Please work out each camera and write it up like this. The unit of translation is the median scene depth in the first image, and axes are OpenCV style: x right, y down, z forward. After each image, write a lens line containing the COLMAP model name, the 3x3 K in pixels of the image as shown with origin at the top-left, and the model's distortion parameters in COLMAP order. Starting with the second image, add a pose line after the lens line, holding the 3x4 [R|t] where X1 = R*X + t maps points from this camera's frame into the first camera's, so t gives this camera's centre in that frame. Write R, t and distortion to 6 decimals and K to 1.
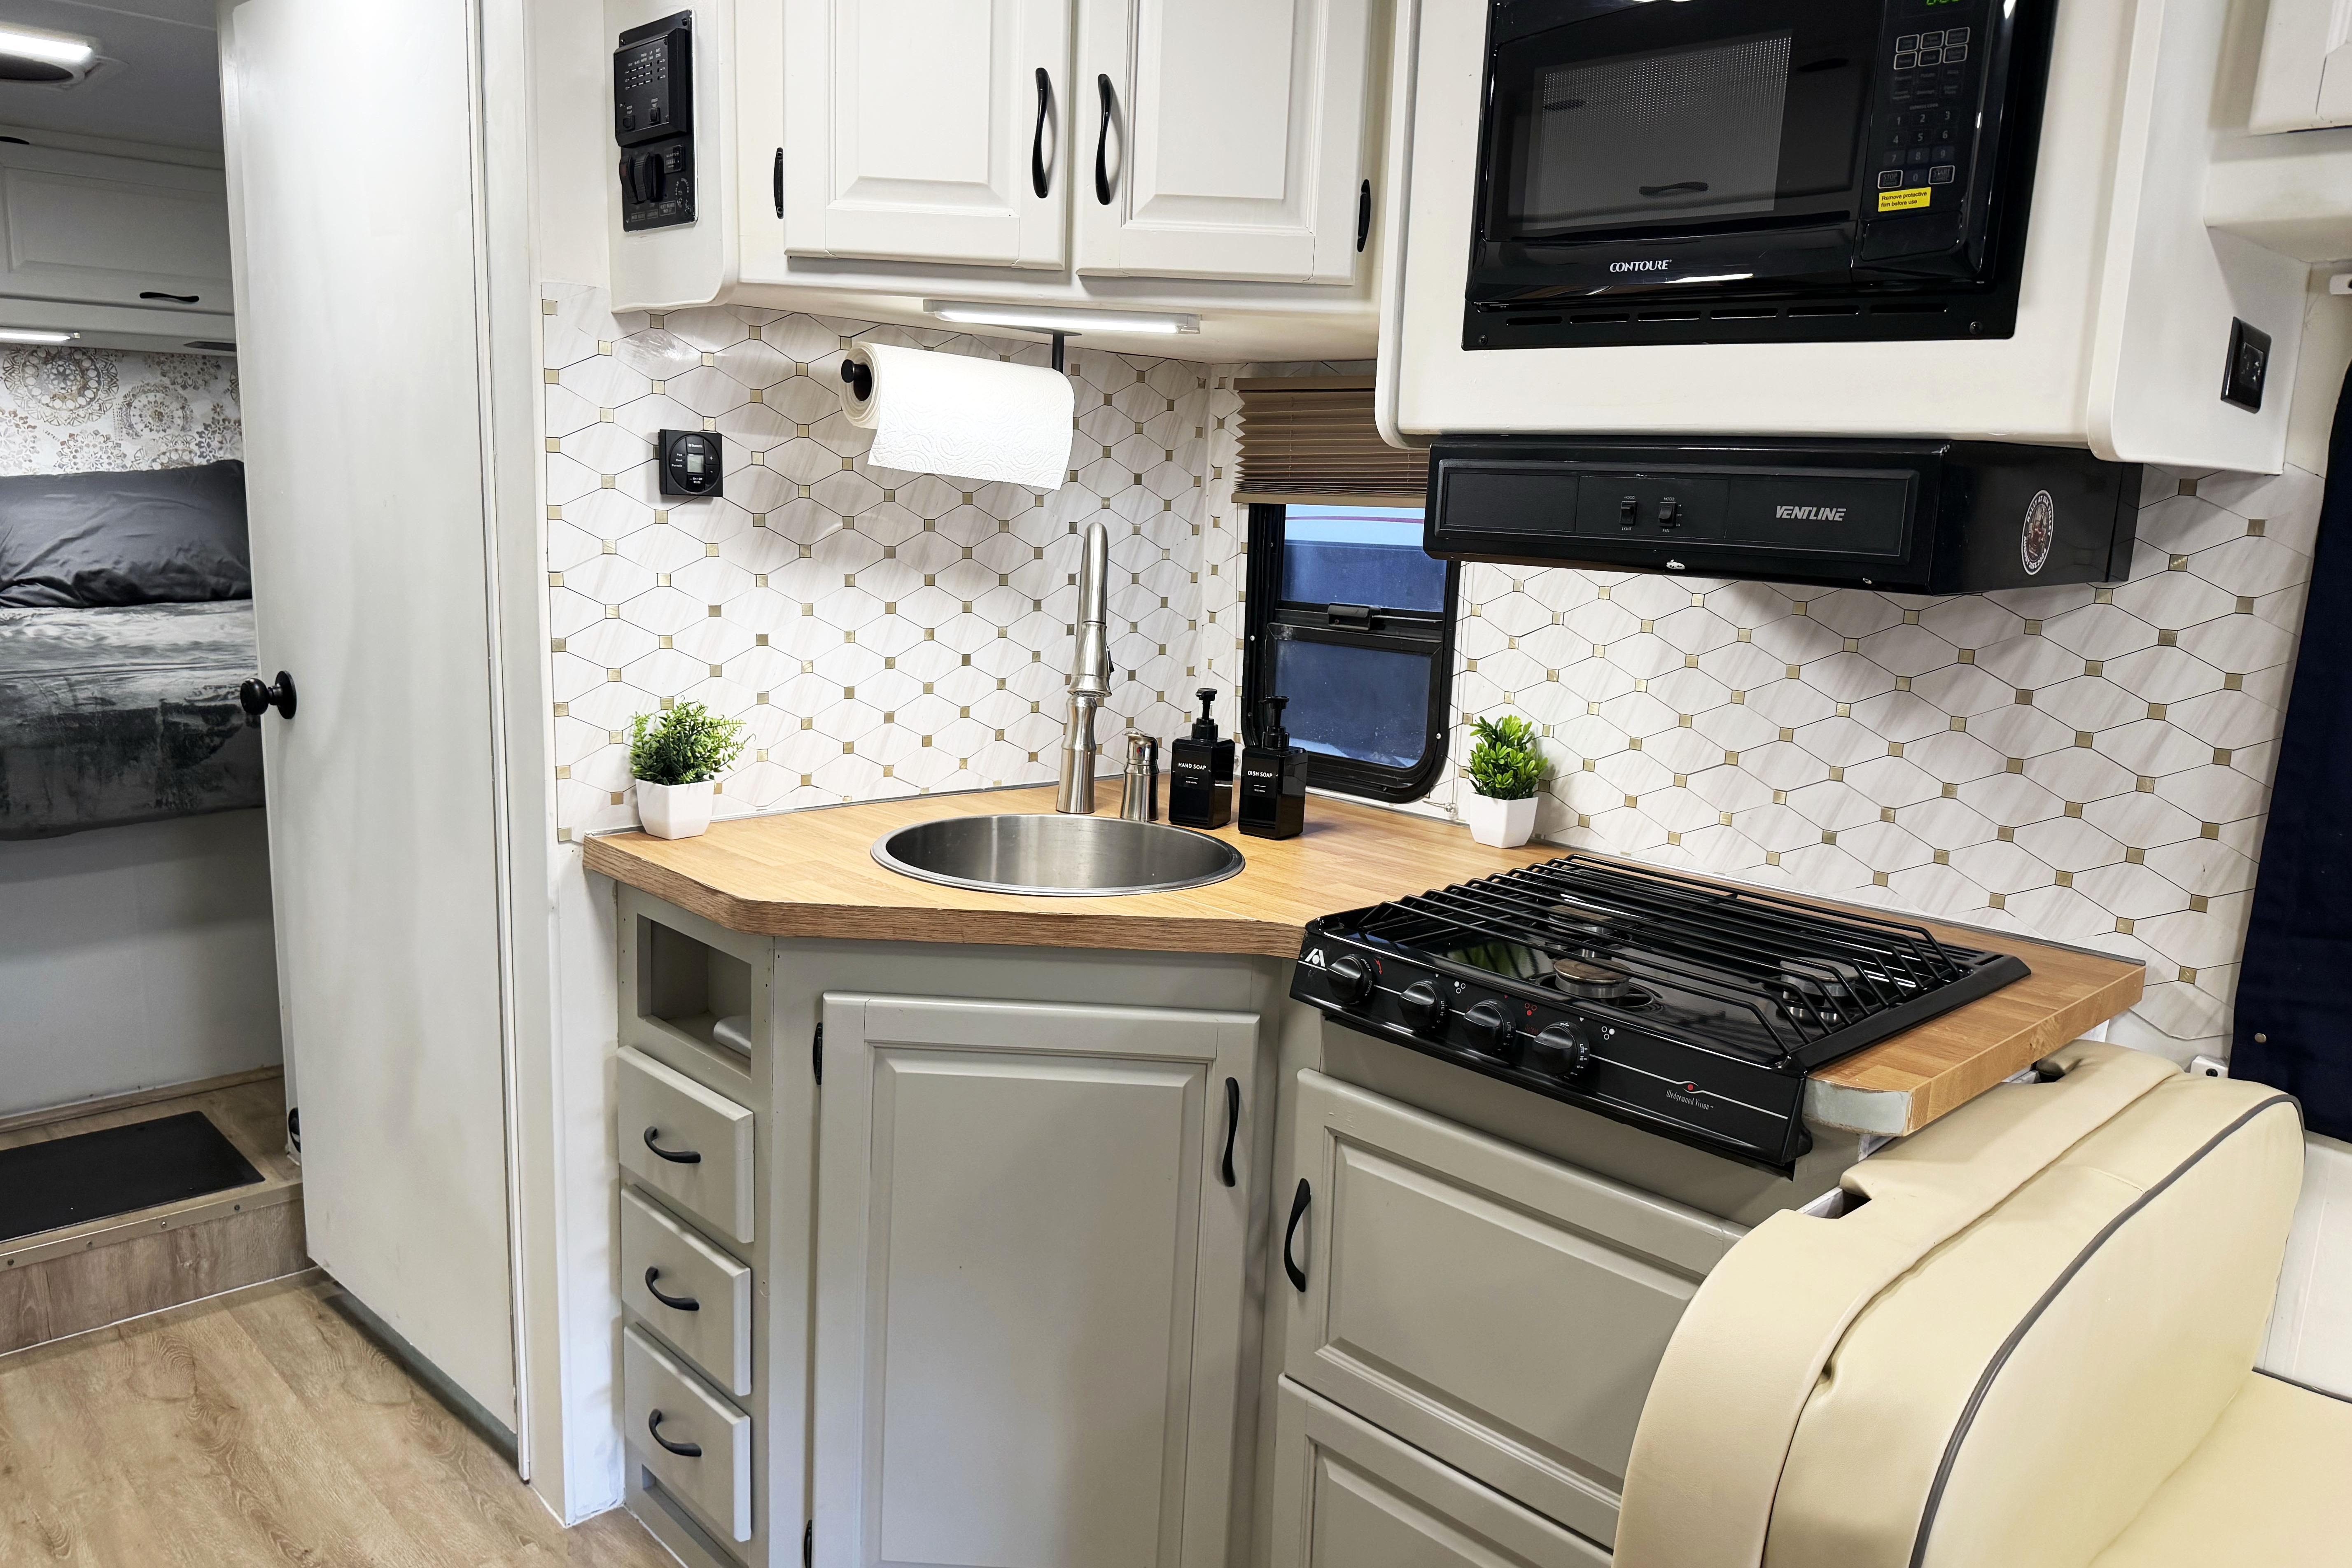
lens RADIAL K [[1605.5, 0, 1130.7], [0, 1605.5, 774.0], [0, 0, 1]] dist [0.093103, -0.121378]
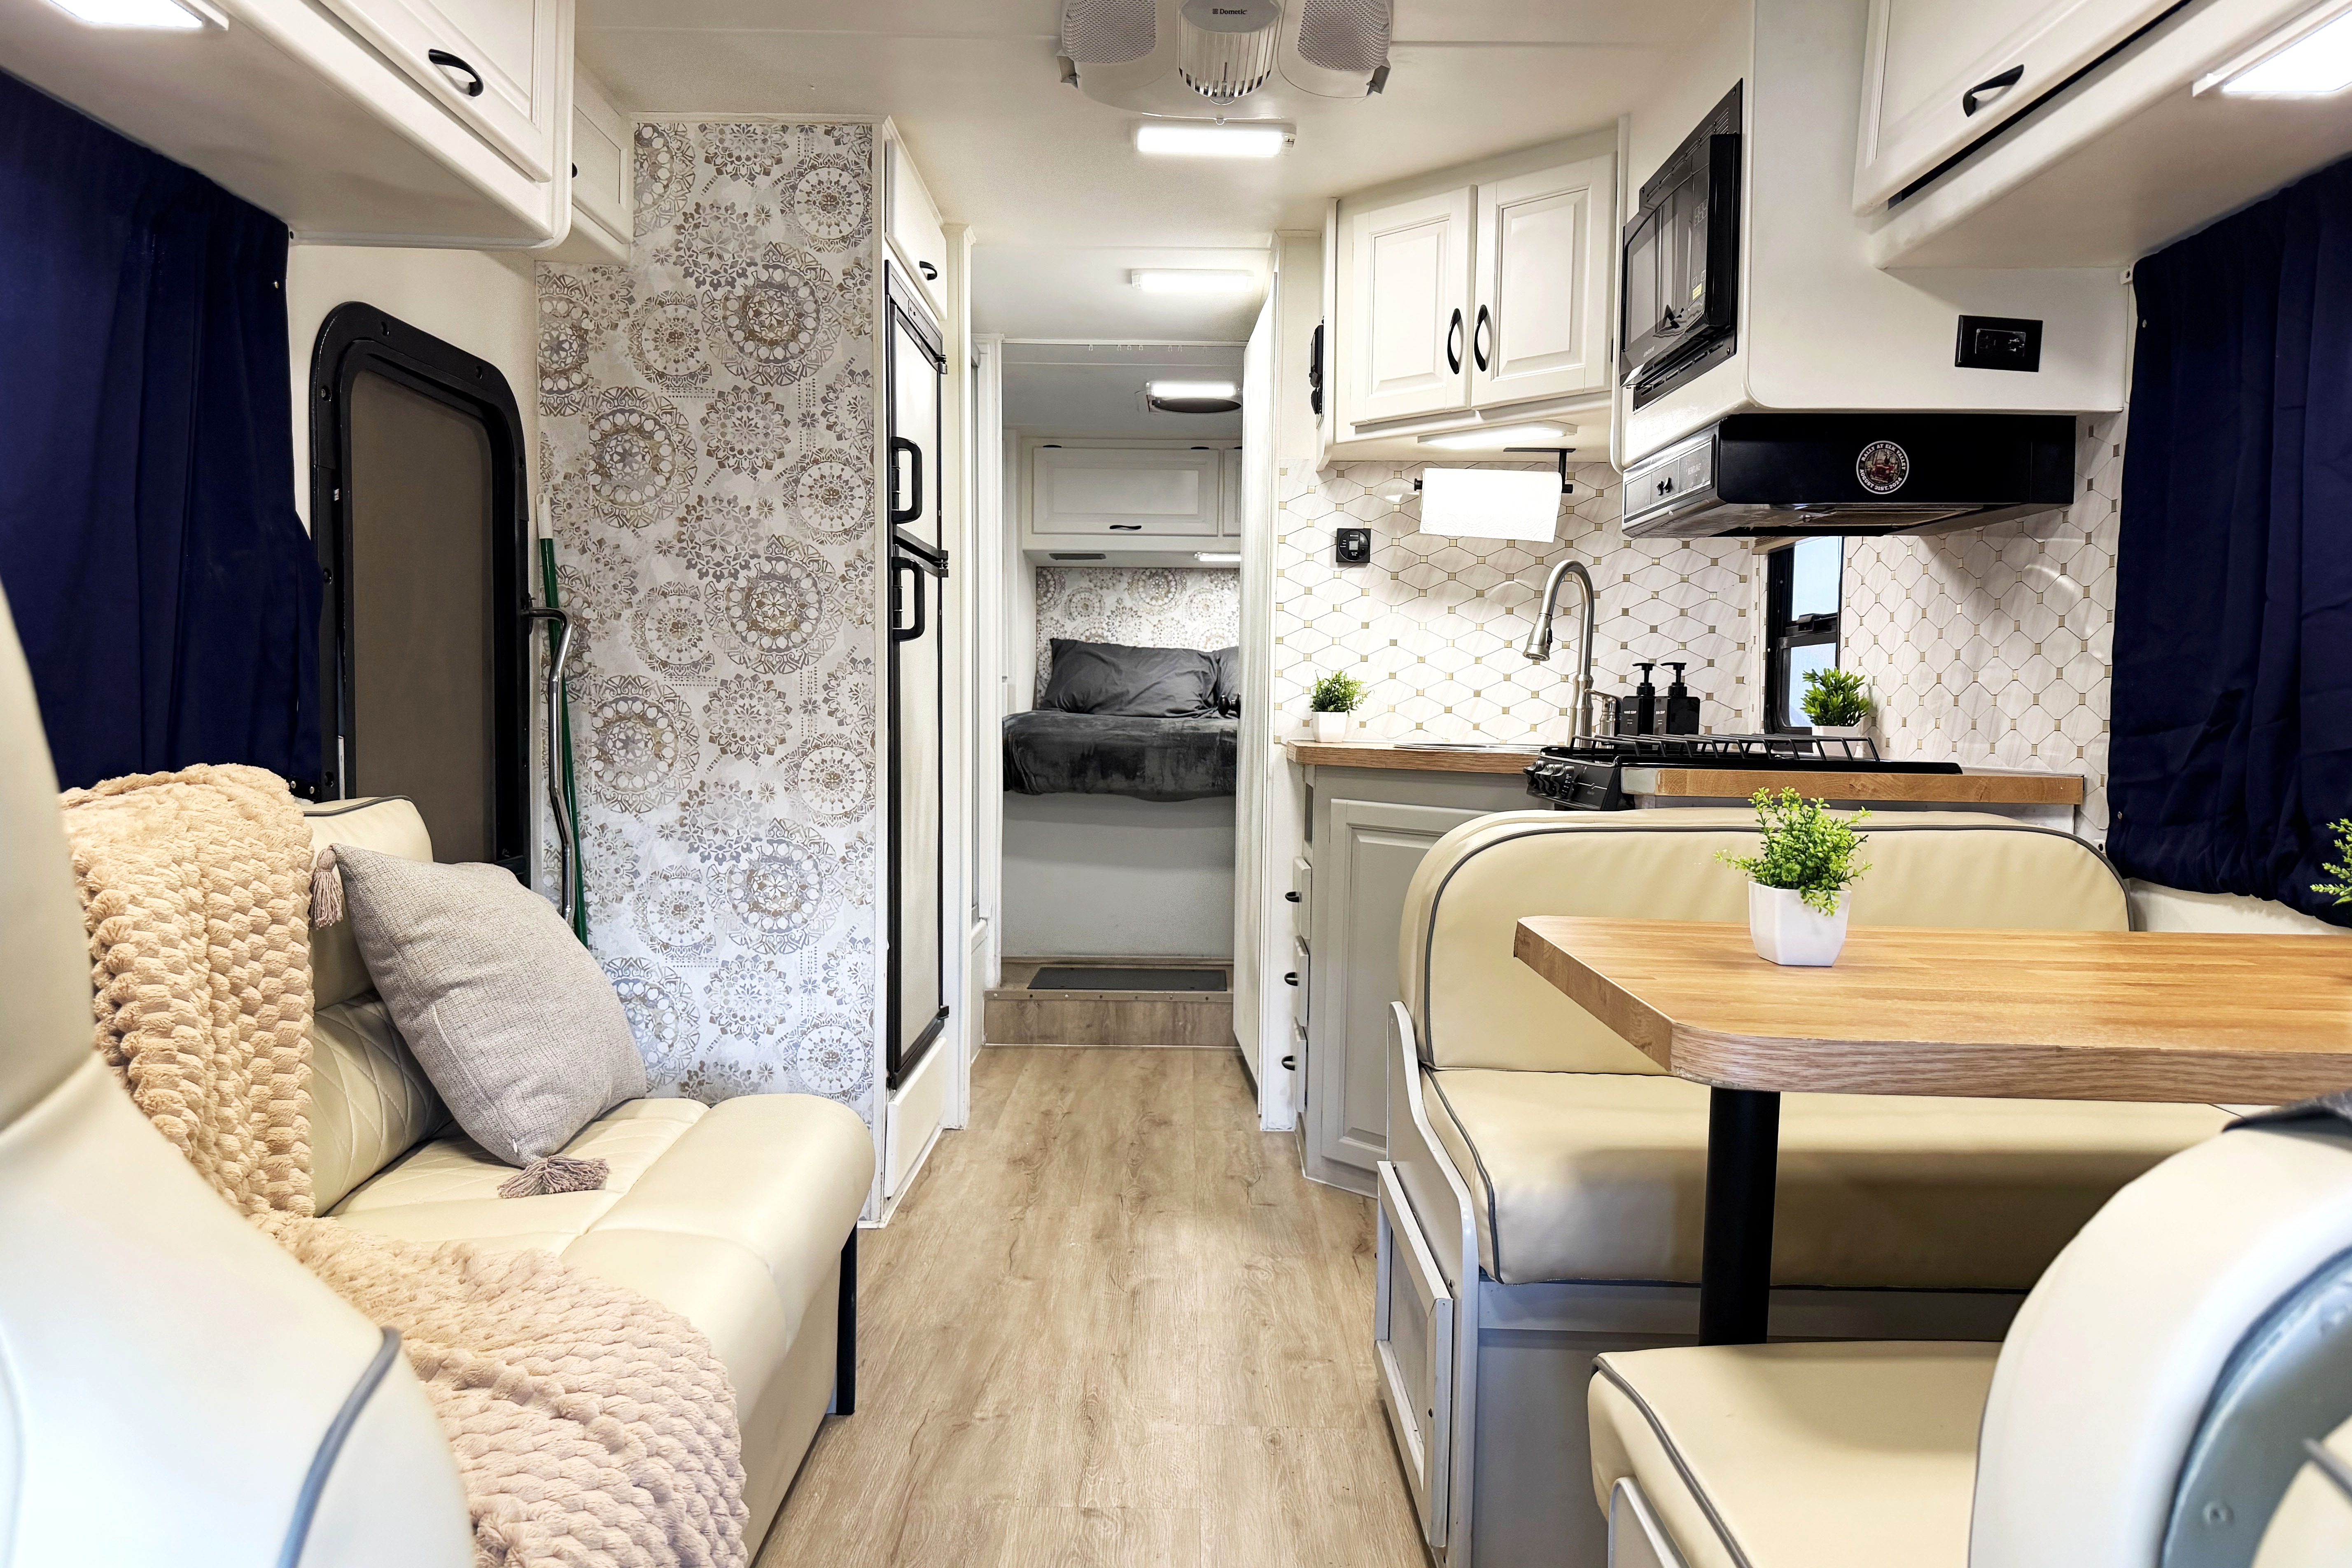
lens RADIAL K [[1631.3, 0, 1164.0], [0, 1631.3, 781.7], [0, 0, 1]] dist [0.128865, -0.249569]
pose [[0.705305, 0.002804, -0.708898, 0.866019], [-0.116799, 0.986785, -0.112305, 0.298394], [0.699216, 0.162008, 0.696312, -0.401602]]
